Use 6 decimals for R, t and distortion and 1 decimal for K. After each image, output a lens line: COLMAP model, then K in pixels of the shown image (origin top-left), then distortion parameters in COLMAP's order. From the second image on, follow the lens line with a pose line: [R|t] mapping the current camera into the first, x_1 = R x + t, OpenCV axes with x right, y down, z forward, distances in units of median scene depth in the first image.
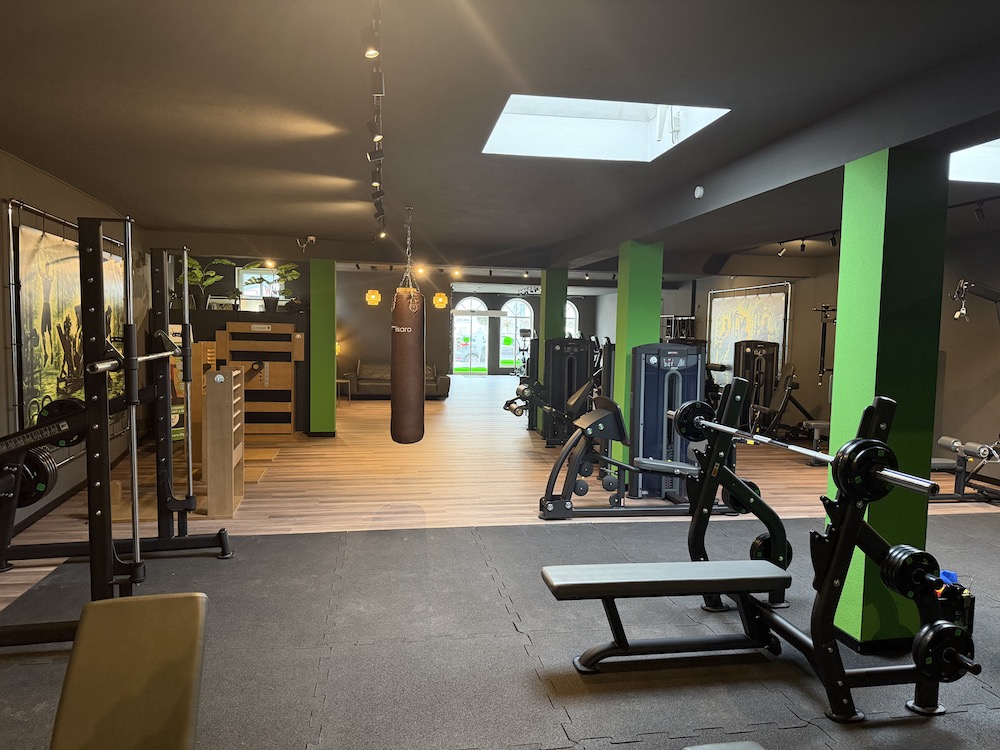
lens RADIAL K [[695.0, 0, 500.0], [0, 695.0, 375.0], [0, 0, 1]] dist [0.008236, -0.000690]
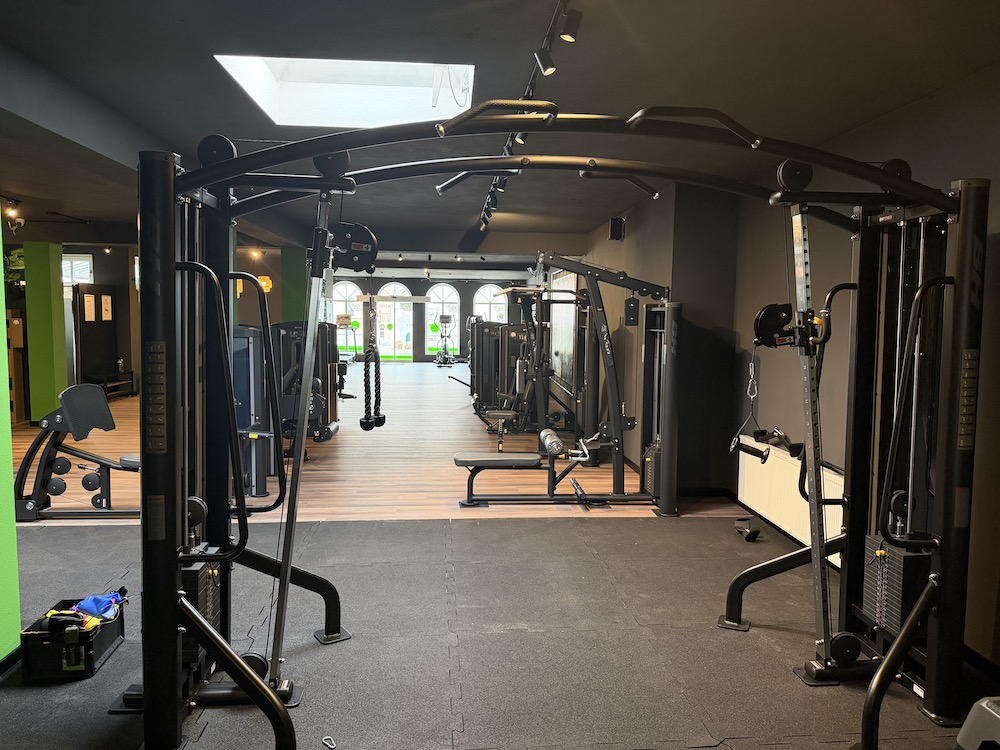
lens RADIAL K [[695.0, 0, 500.0], [0, 695.0, 375.0], [0, 0, 1]] dist [0.008236, -0.000690]
pose [[0.997184, -0.002318, -0.074960, 0.179627], [0.003636, 0.999841, 0.017445, 0.001113], [0.074908, -0.017669, 0.997034, 0.035663]]
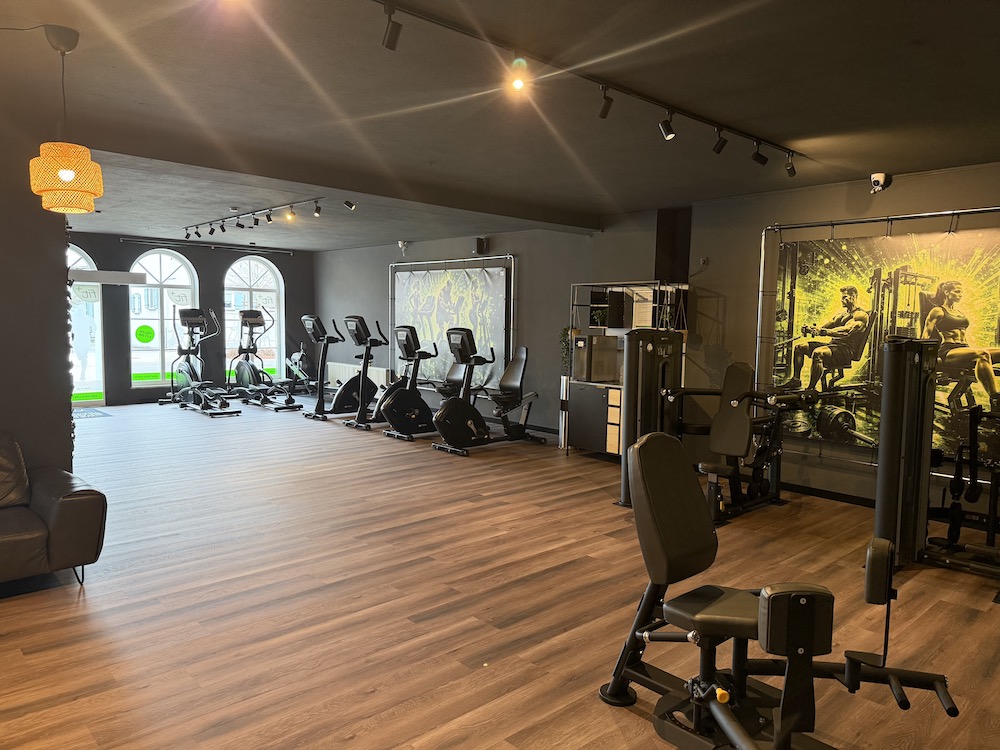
lens RADIAL K [[695.0, 0, 500.0], [0, 695.0, 375.0], [0, 0, 1]] dist [0.008236, -0.000690]
pose [[0.834638, -0.048347, 0.548672, -0.053318], [0.034080, 0.998765, 0.036165, -0.029694], [-0.549743, -0.011485, 0.835255, 0.453439]]
